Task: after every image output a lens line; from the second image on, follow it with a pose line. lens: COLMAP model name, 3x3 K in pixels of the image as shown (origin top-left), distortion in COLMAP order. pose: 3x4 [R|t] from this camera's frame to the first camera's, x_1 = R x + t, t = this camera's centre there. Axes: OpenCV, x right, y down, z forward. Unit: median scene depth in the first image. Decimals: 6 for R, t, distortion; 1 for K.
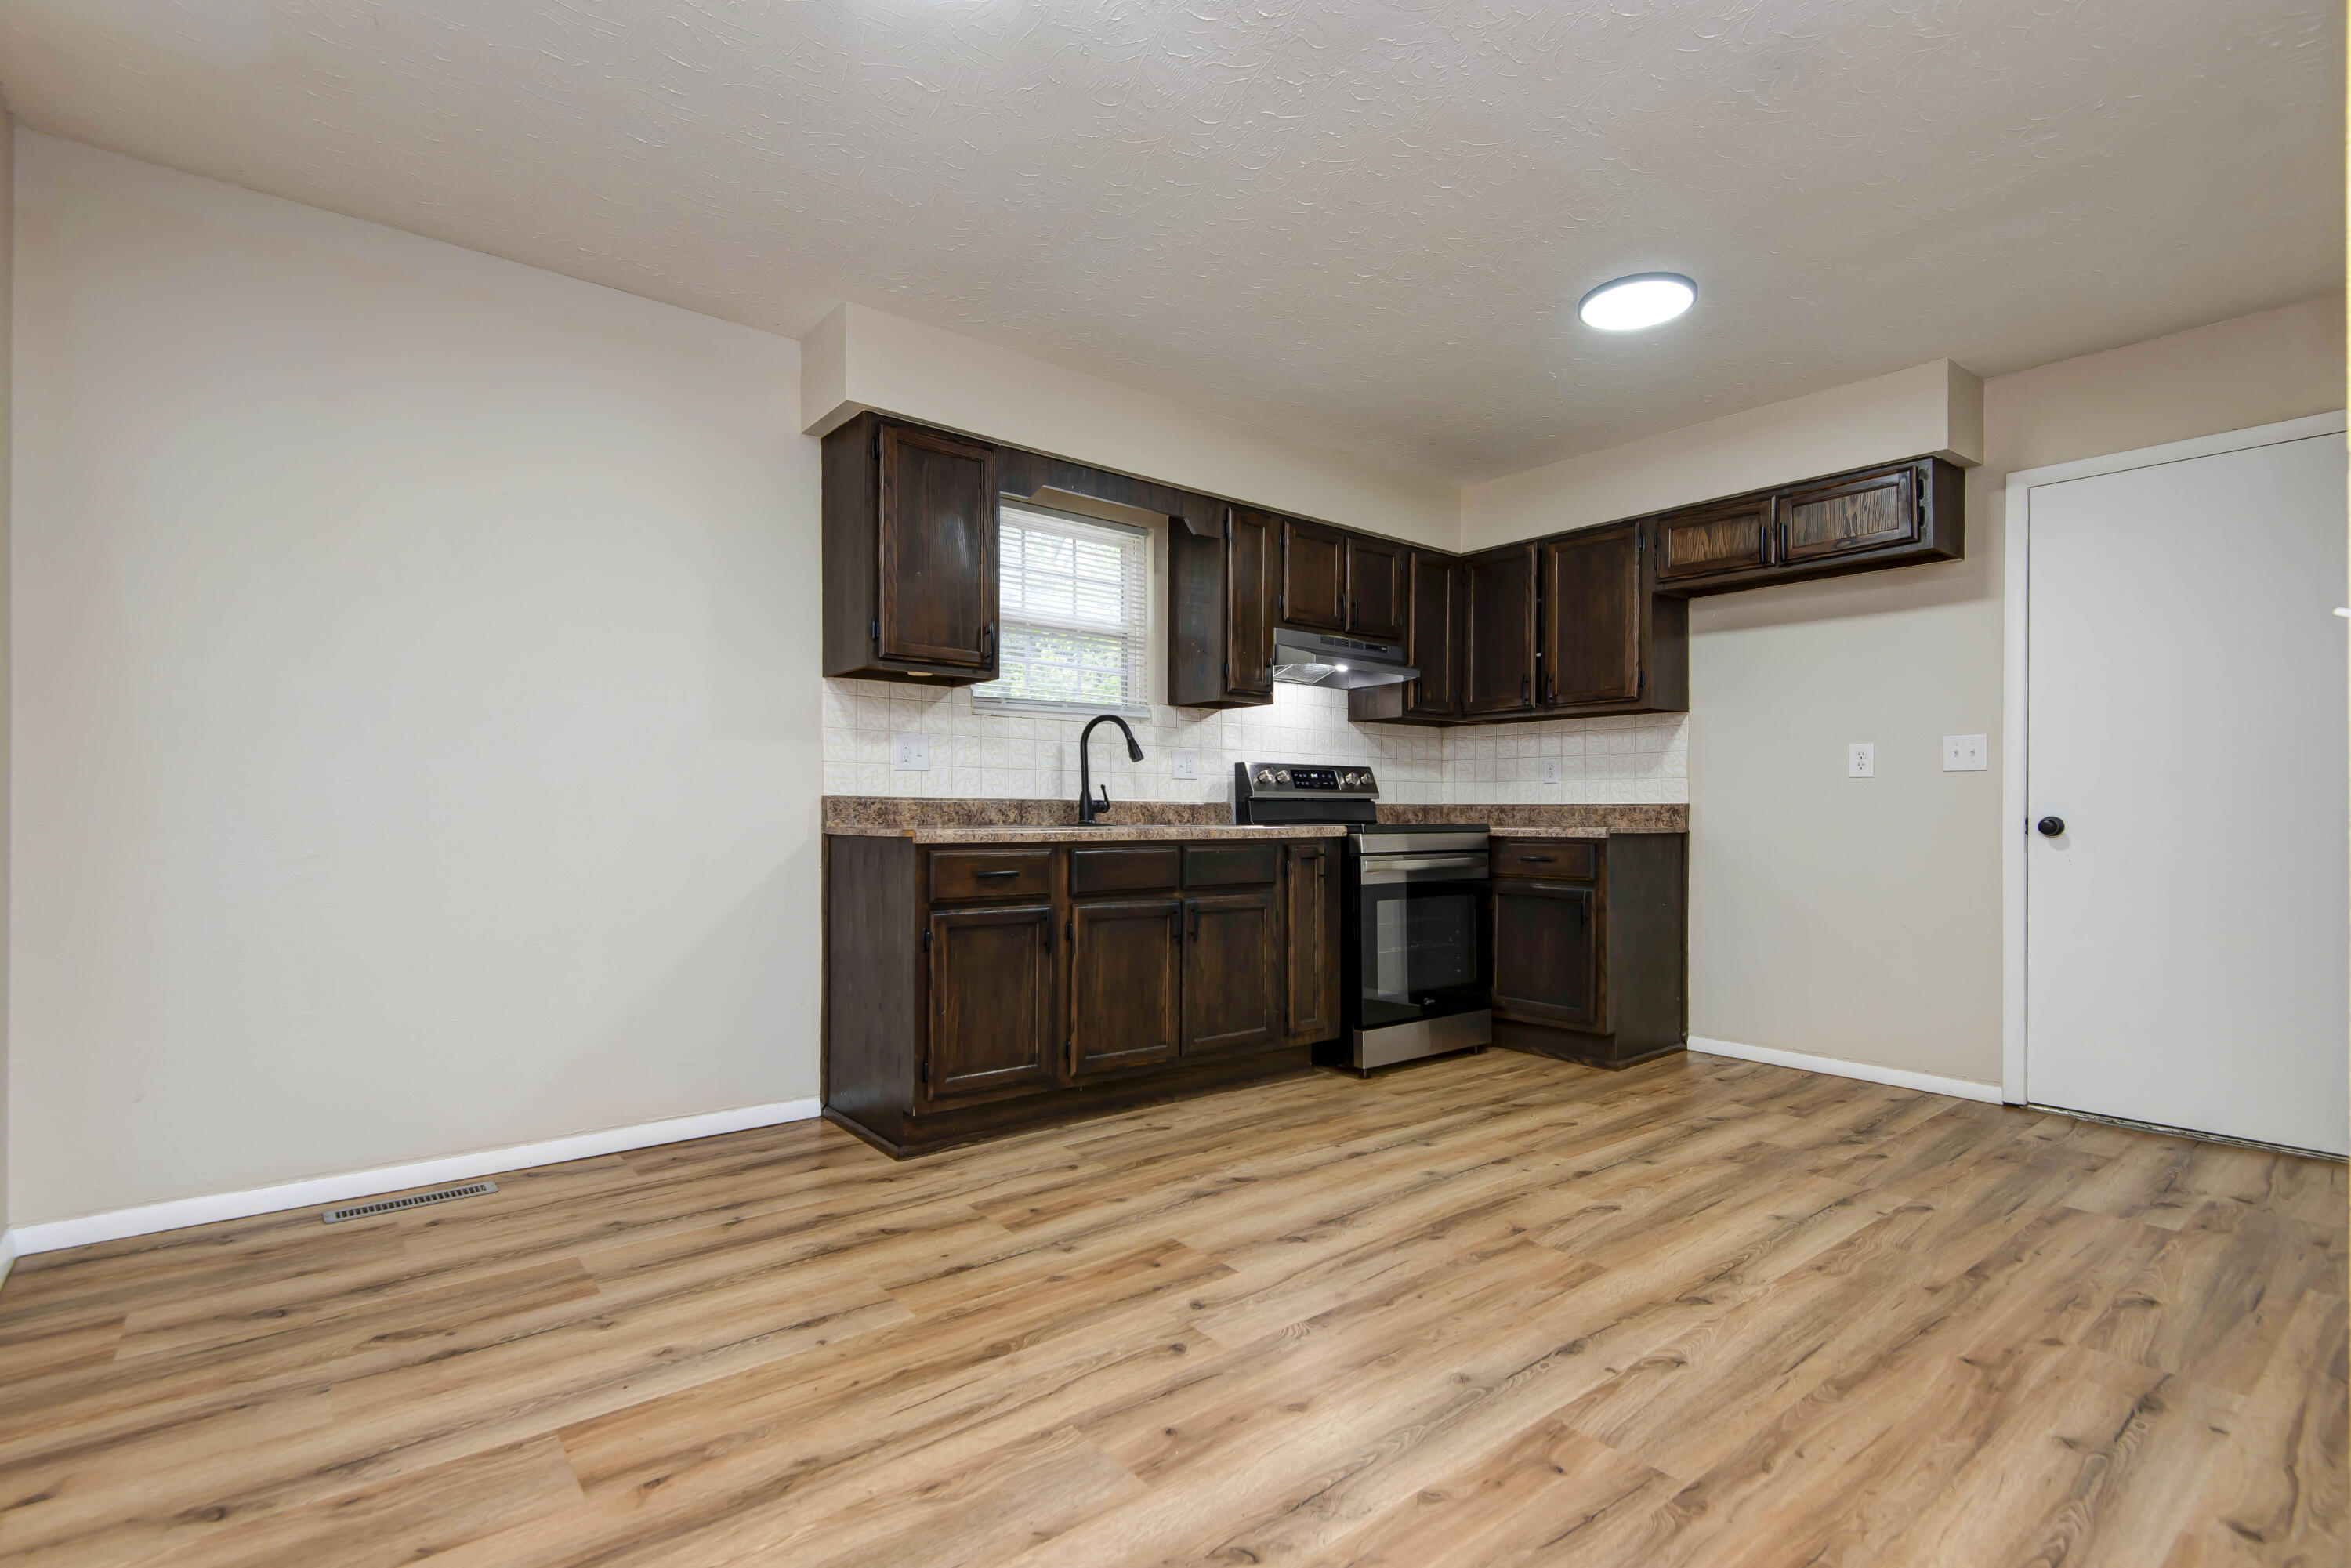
lens RADIAL K [[1133.2, 0, 1132.0], [0, 1133.2, 820.3], [0, 0, 1]] dist [0.045818, -0.026992]
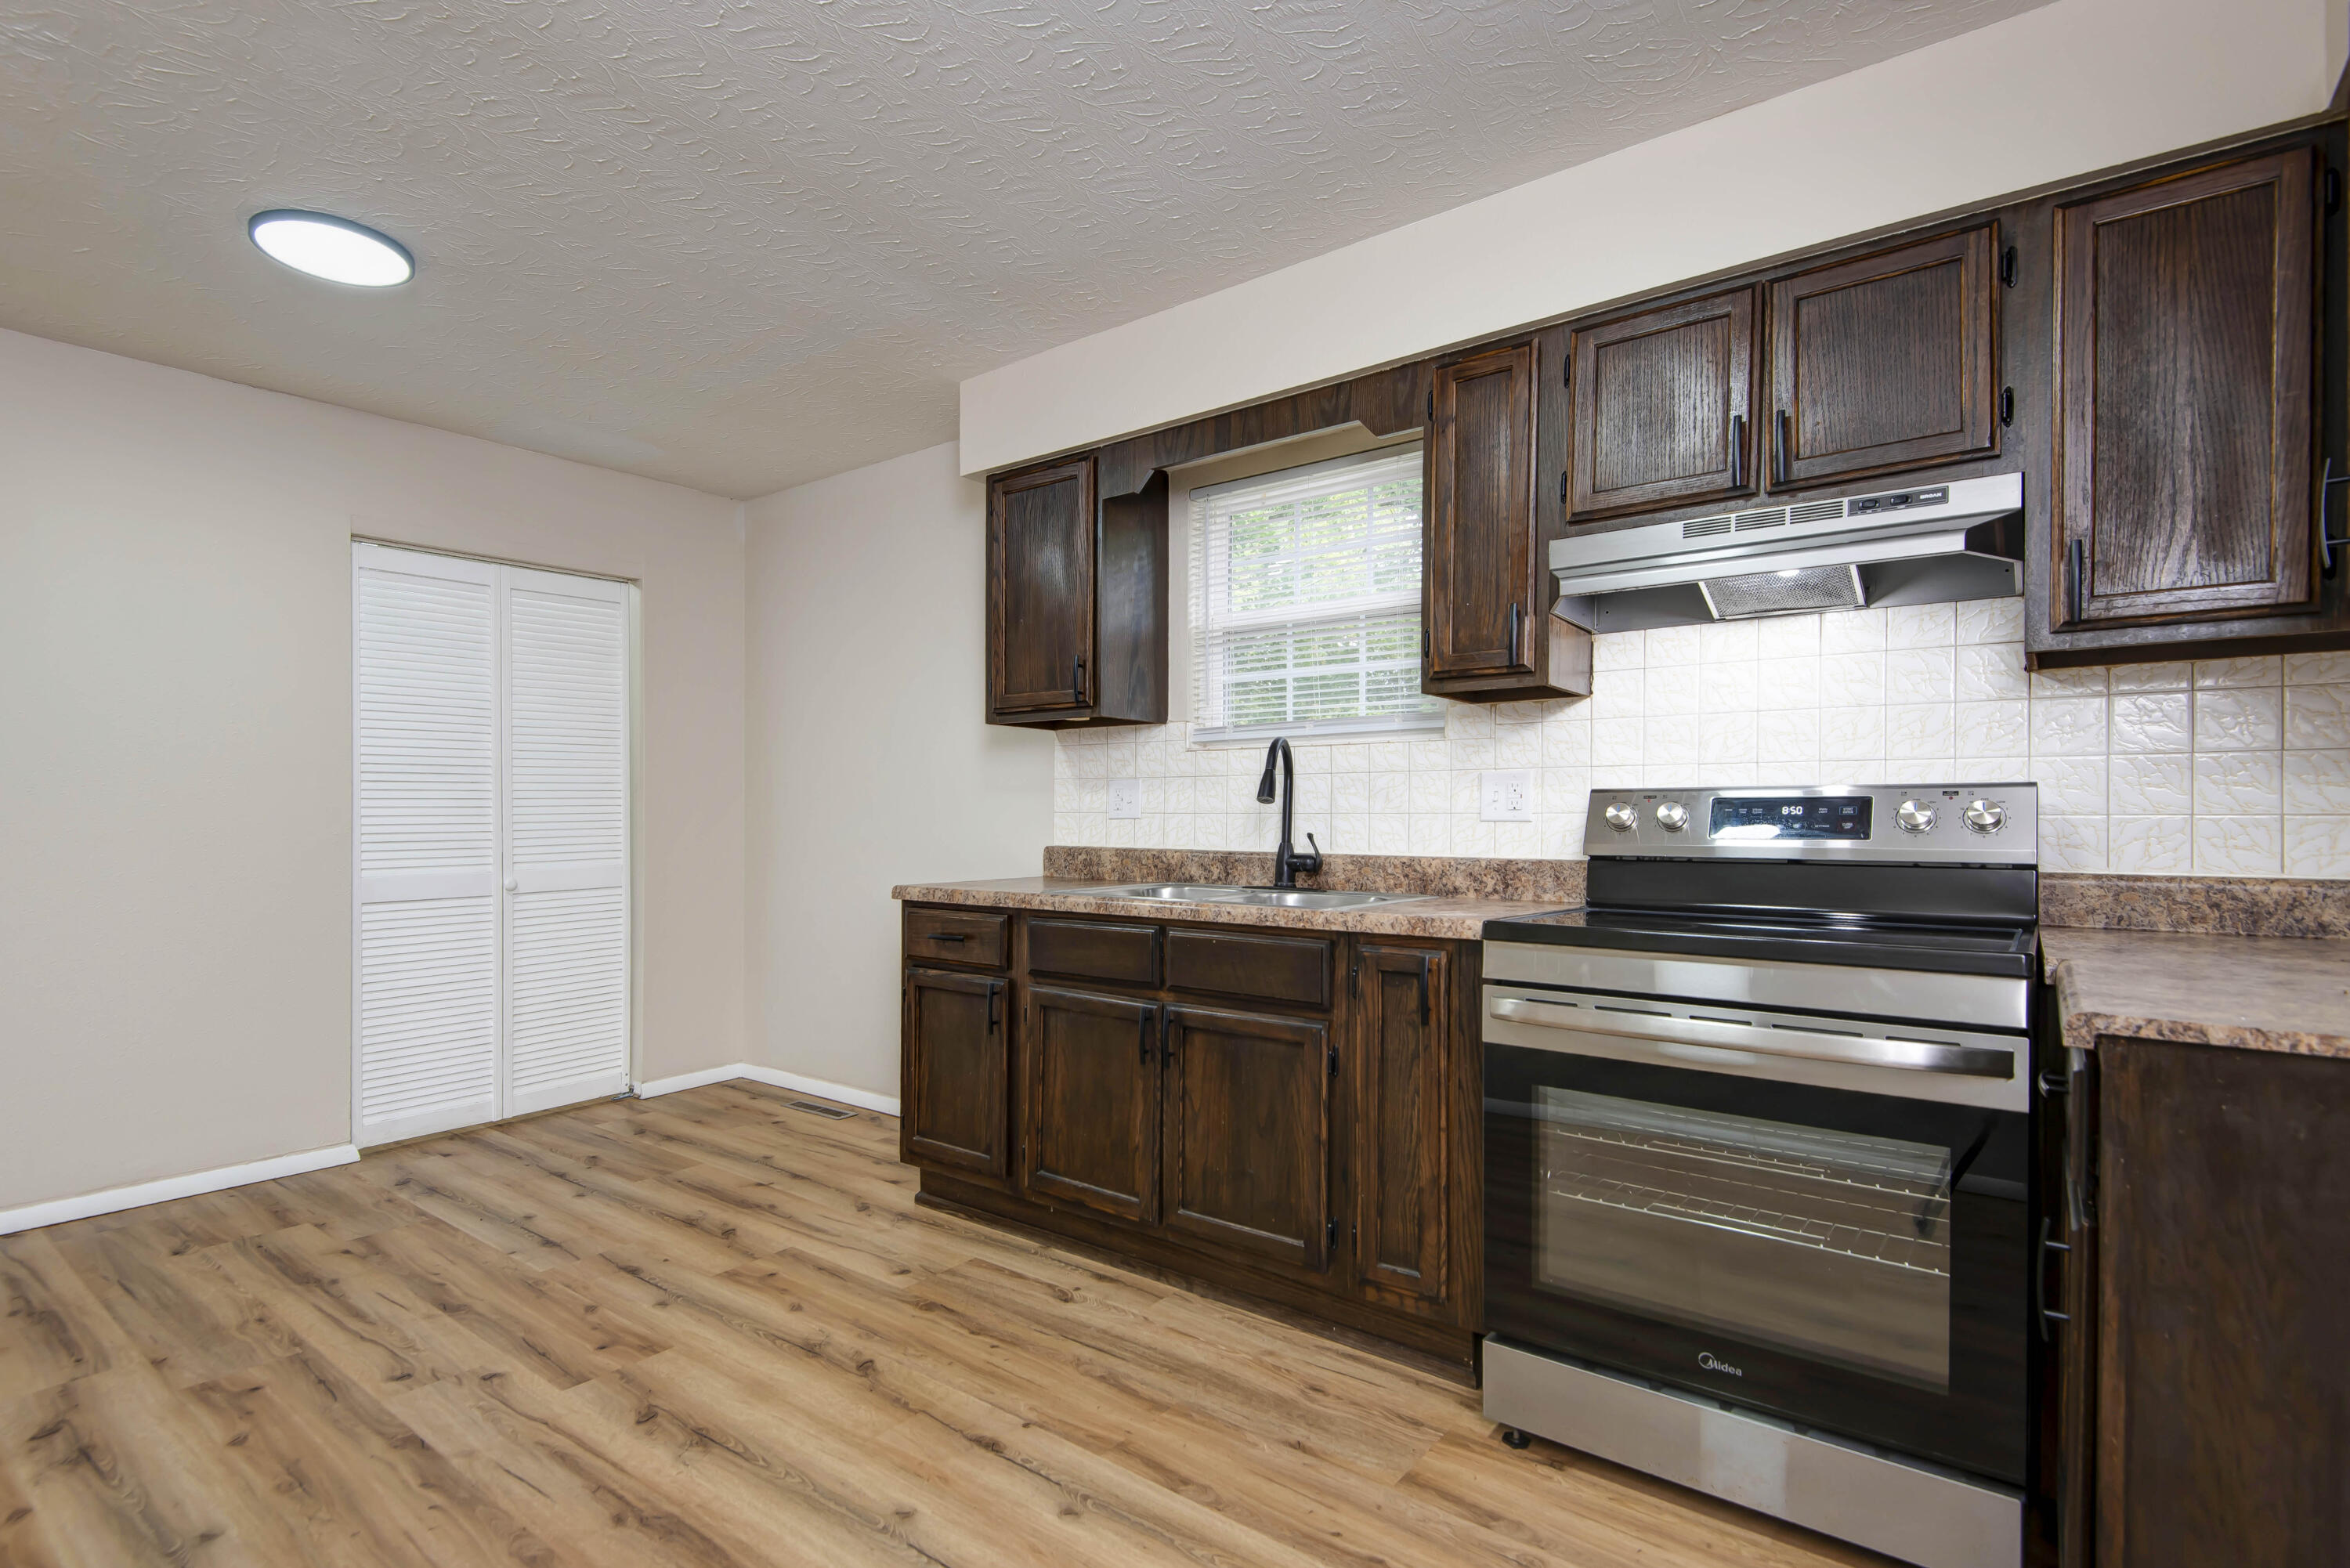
lens RADIAL K [[1132.7, 0, 1131.5], [0, 1132.7, 820.3], [0, 0, 1]] dist [0.045818, -0.026992]
pose [[0.216165, 0.002247, -0.976354, 0.875842], [-0.001541, 0.999997, 0.001960, -0.054668], [0.976356, 0.001081, 0.216168, 0.990551]]
